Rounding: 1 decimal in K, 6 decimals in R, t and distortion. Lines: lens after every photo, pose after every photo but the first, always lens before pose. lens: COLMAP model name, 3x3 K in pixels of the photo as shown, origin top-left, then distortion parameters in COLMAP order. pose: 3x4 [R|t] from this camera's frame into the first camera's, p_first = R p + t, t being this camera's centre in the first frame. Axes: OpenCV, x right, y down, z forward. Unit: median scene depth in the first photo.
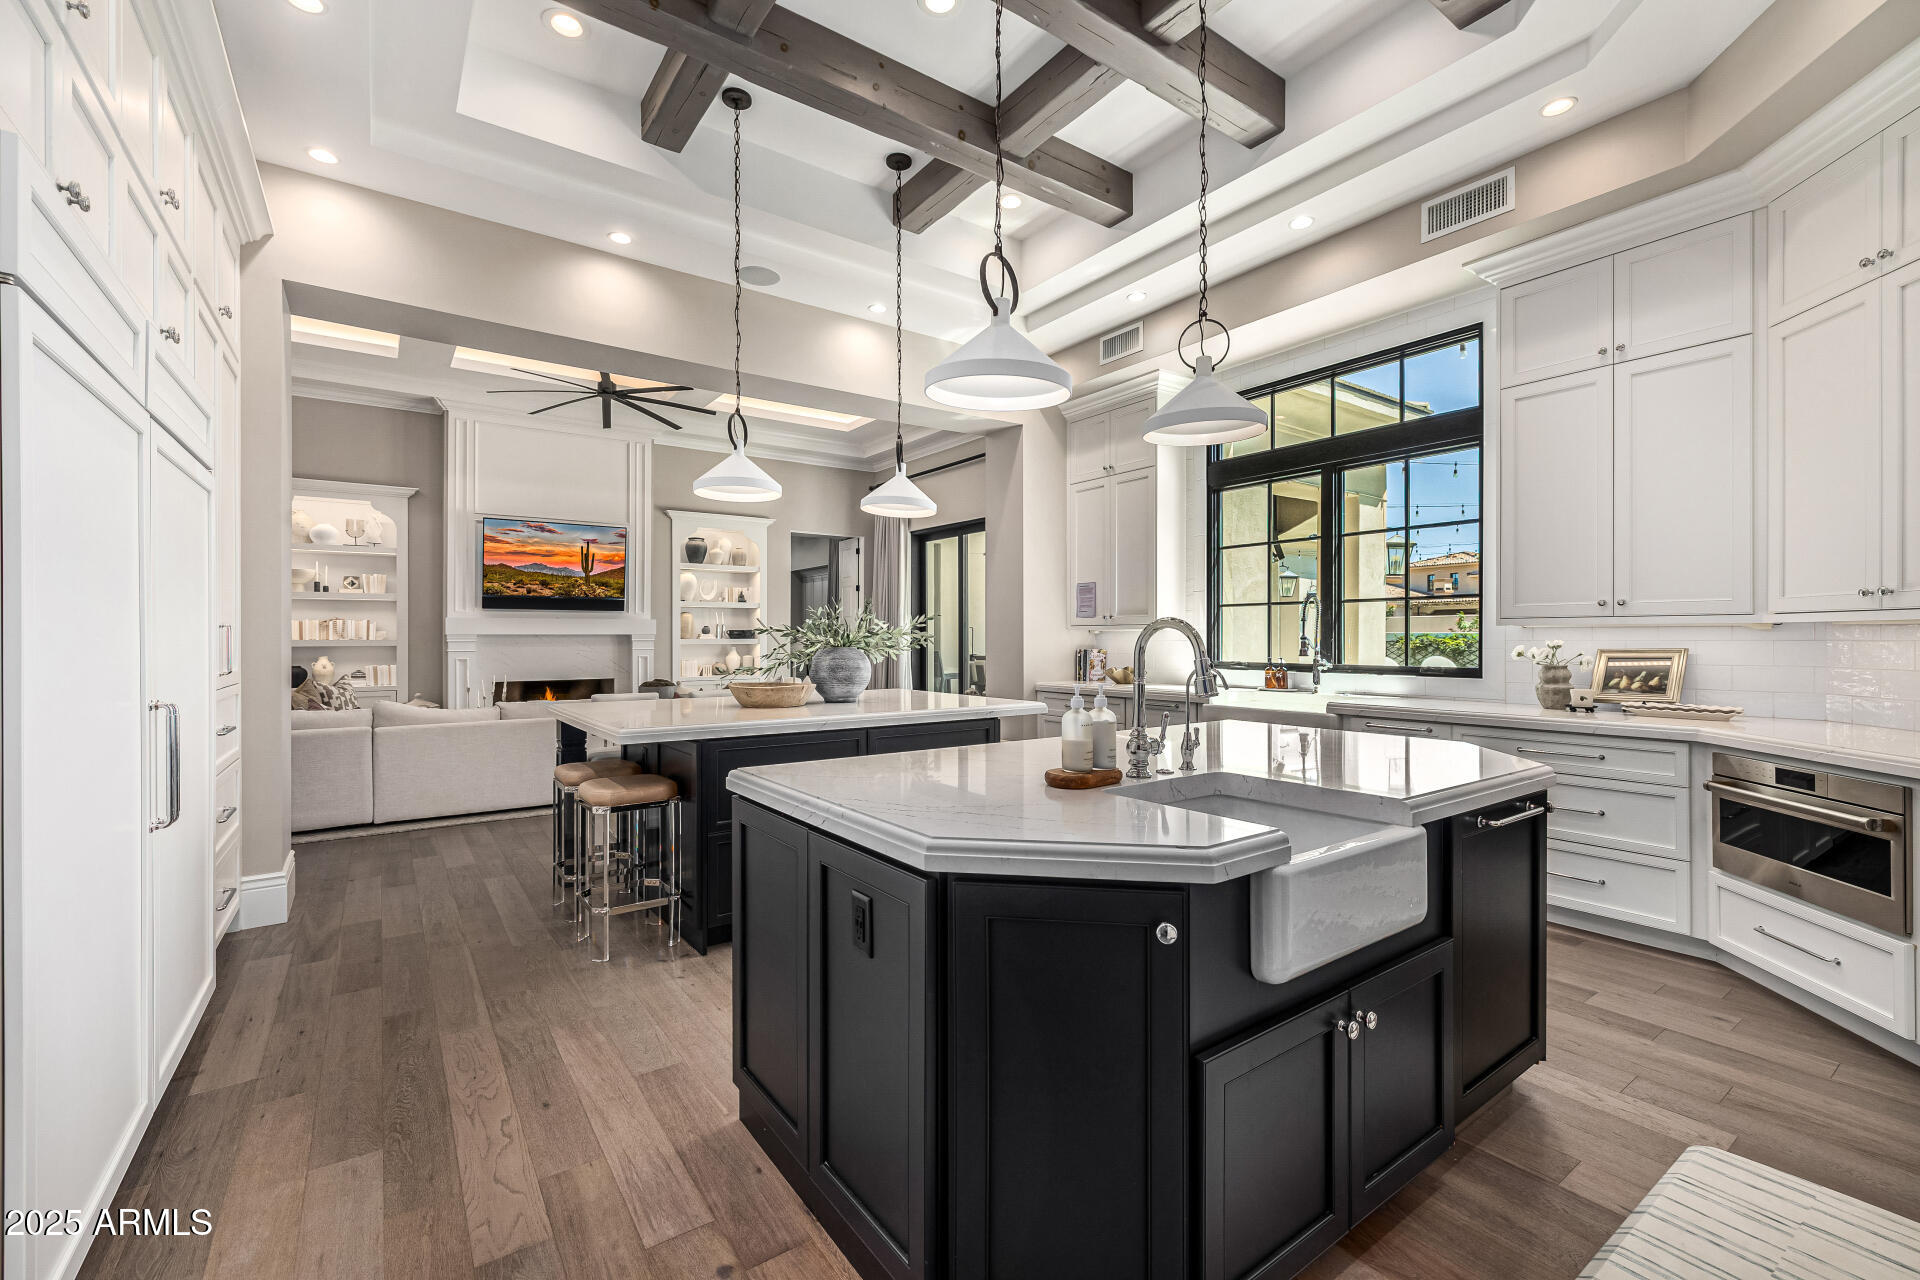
lens RADIAL K [[803.0, 0, 950.1], [0, 803.0, 638.0], [0, 0, 1]] dist [0.000450, -0.000026]
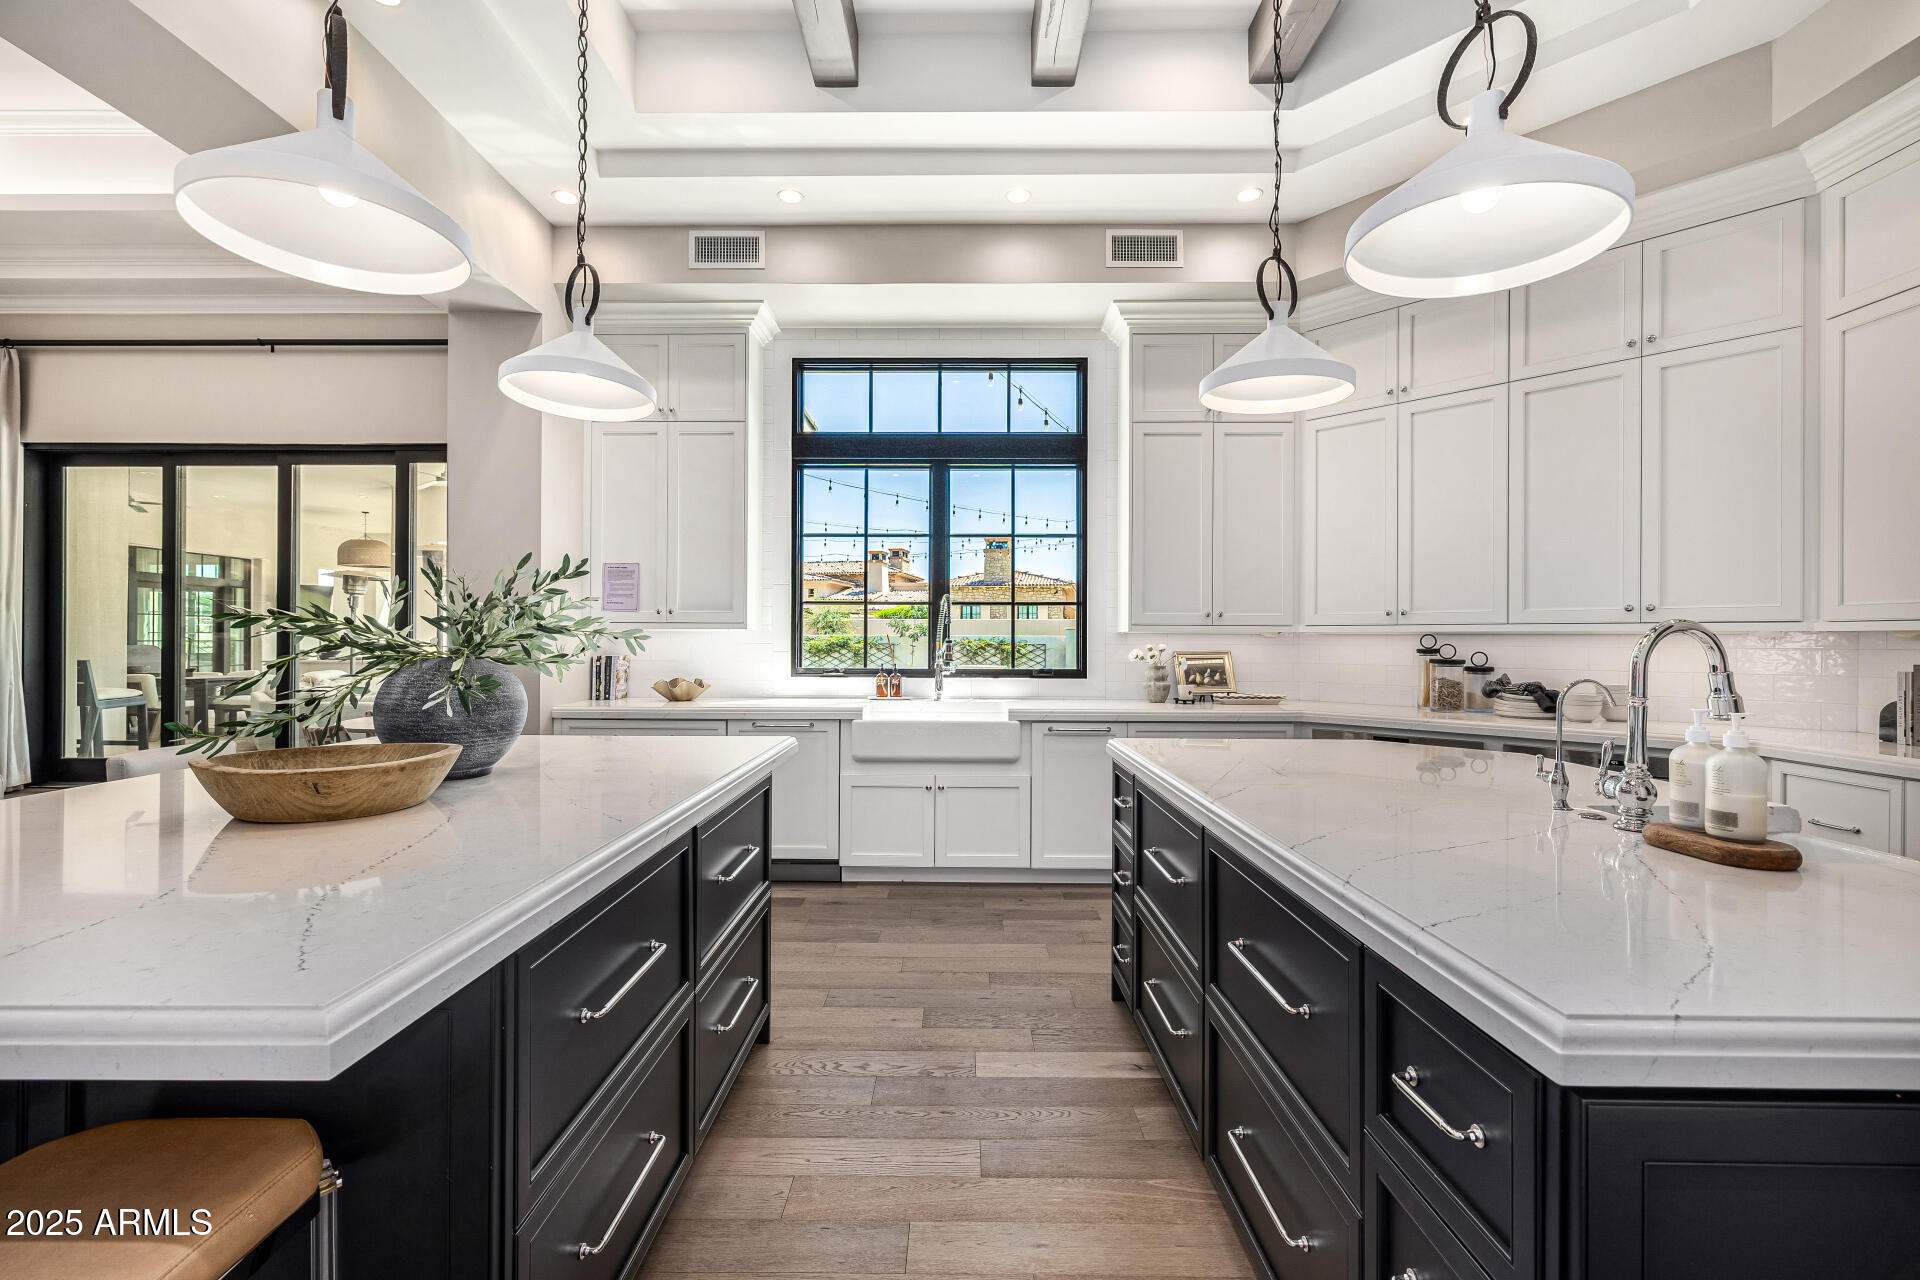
lens RADIAL K [[787.9, 0, 948.2], [0, 787.9, 638.0], [0, 0, 1]] dist [0.000062, -0.000232]
pose [[0.586373, 0.006598, 0.810014, -0.291159], [-0.004815, 0.999978, -0.004659, 0.000243], [-0.810027, -0.001168, 0.586392, 0.446653]]
